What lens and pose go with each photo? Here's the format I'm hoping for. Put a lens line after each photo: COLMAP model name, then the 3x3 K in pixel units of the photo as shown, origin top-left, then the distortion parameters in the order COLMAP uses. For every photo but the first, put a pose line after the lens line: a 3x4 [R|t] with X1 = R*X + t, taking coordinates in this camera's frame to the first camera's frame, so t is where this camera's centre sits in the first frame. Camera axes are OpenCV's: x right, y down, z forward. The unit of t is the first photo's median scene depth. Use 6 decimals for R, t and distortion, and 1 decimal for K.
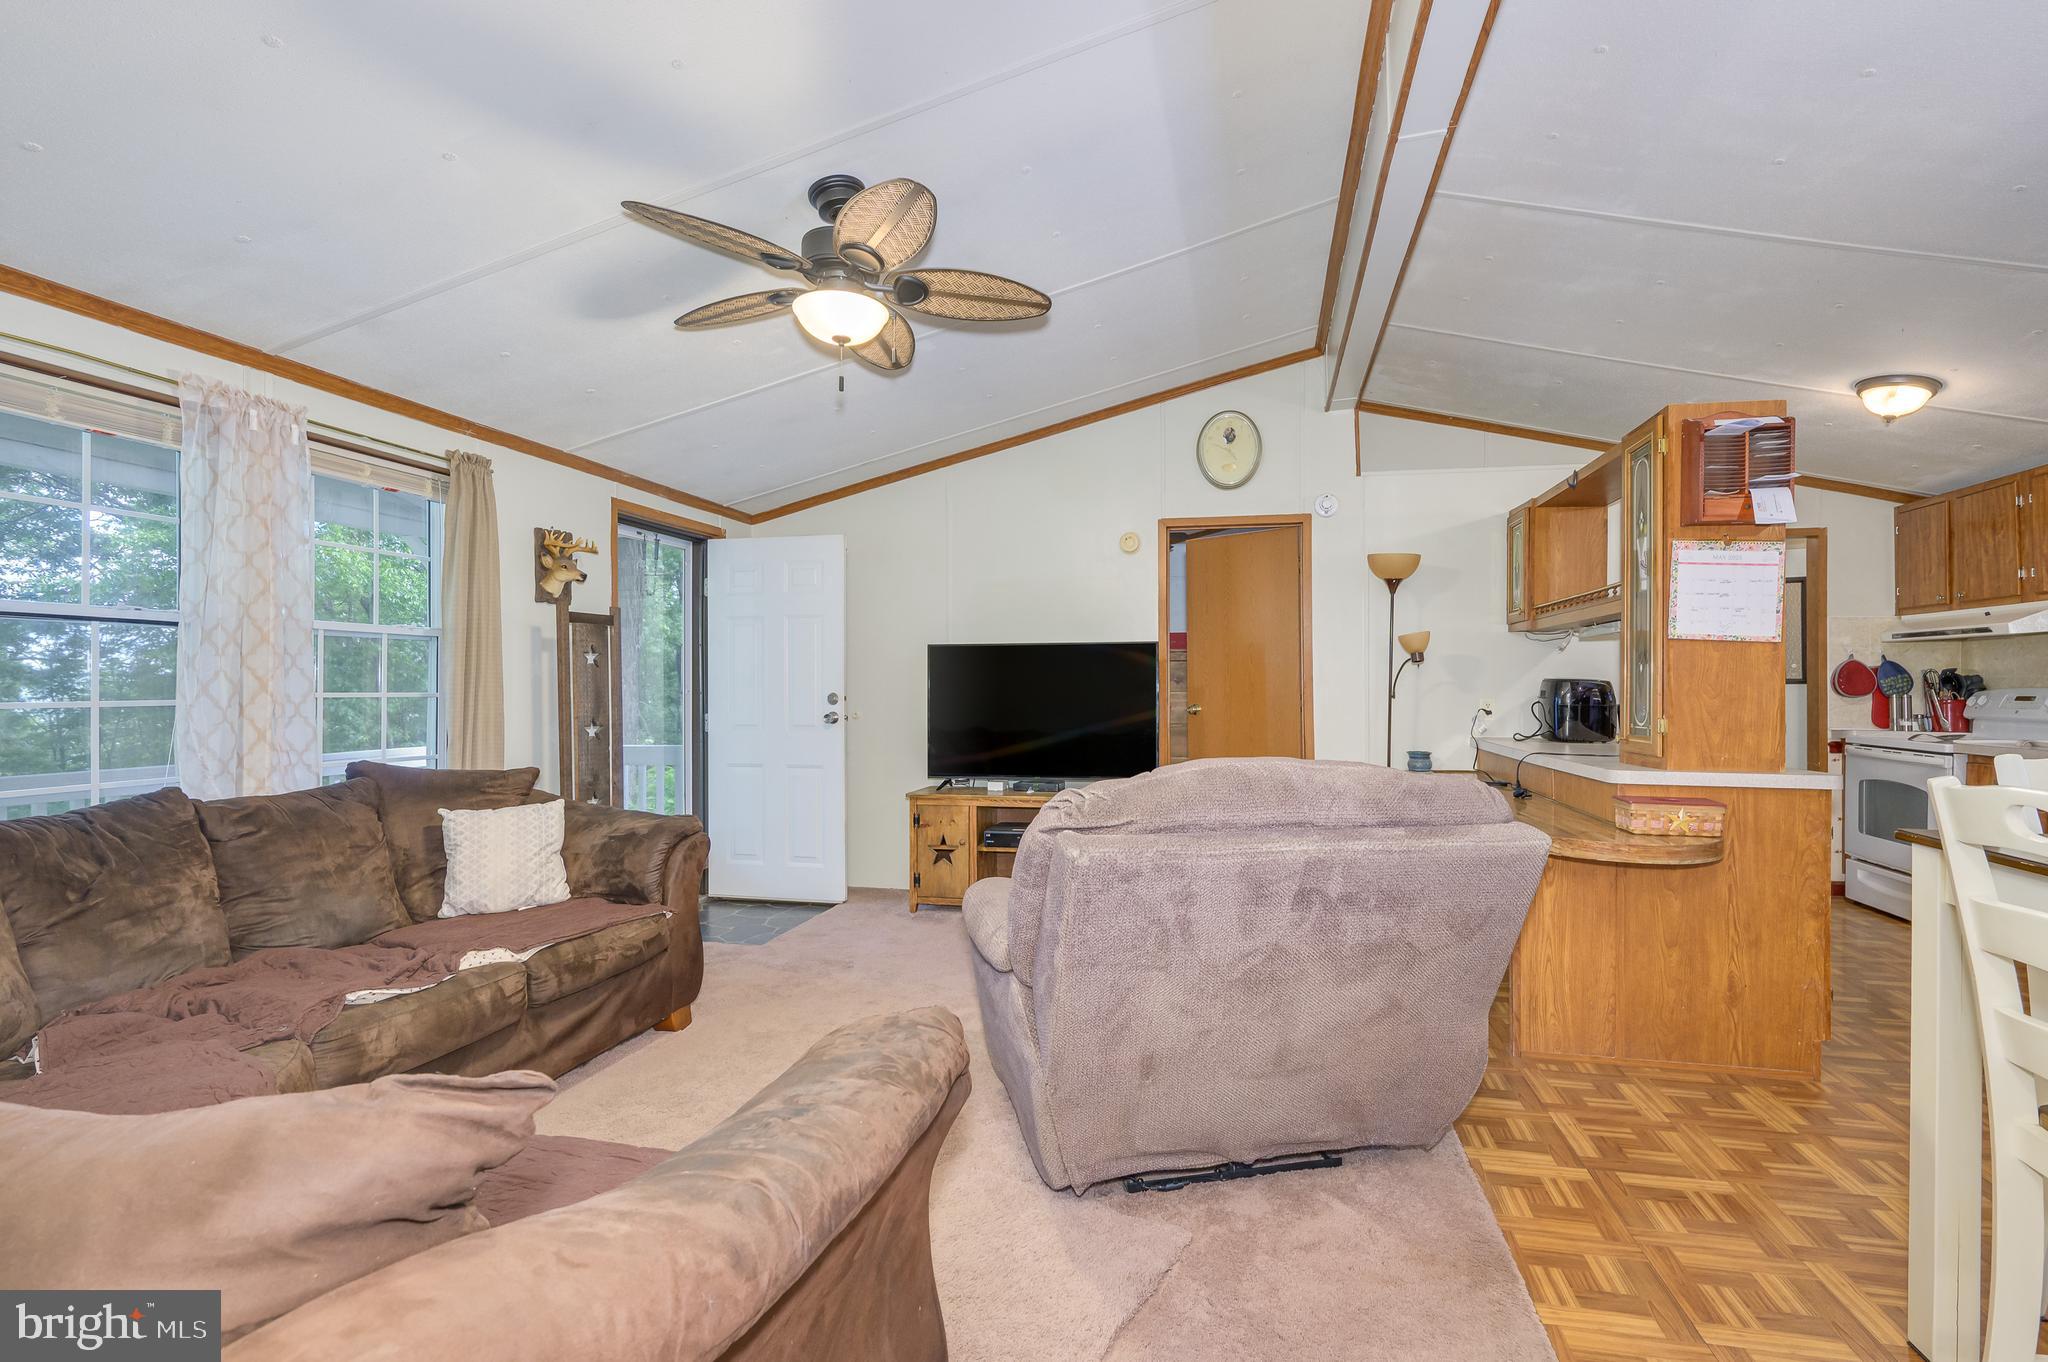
lens RADIAL K [[911.6, 0, 1070.7], [0, 911.6, 681.4], [0, 0, 1]] dist [0.001406, 0.000419]
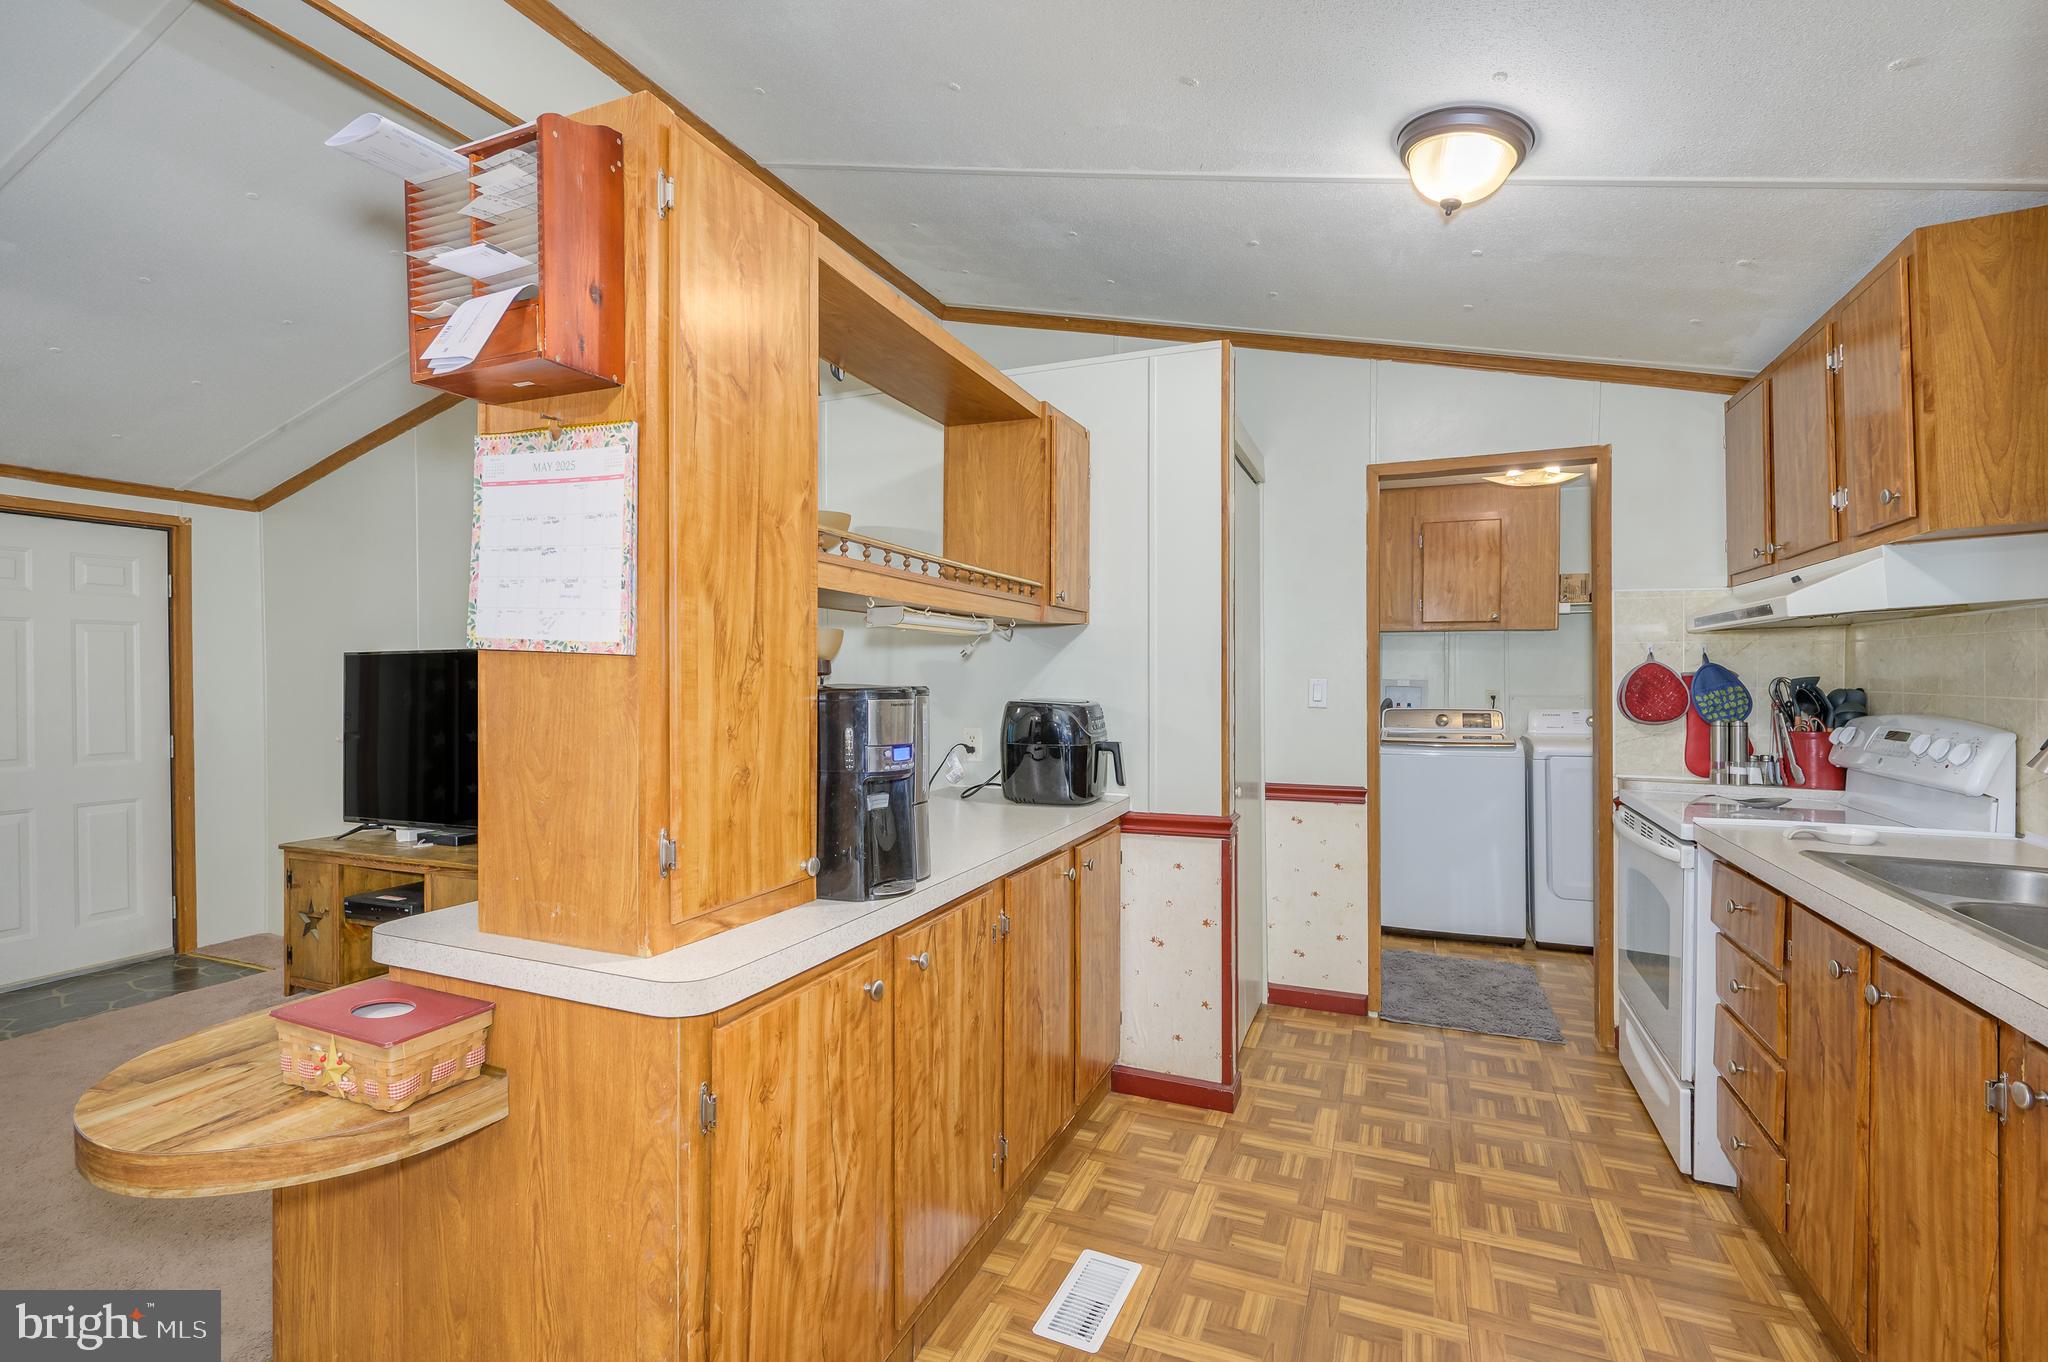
lens RADIAL K [[900.9, 0, 1058.4], [0, 900.9, 674.9], [0, 0, 1]] dist [-0.000684, 0.000550]
pose [[0.981544, -0.005703, -0.191153, 0.625764], [0.006044, 0.999981, 0.001203, -0.019460], [0.191142, -0.002336, 0.981560, 0.366841]]
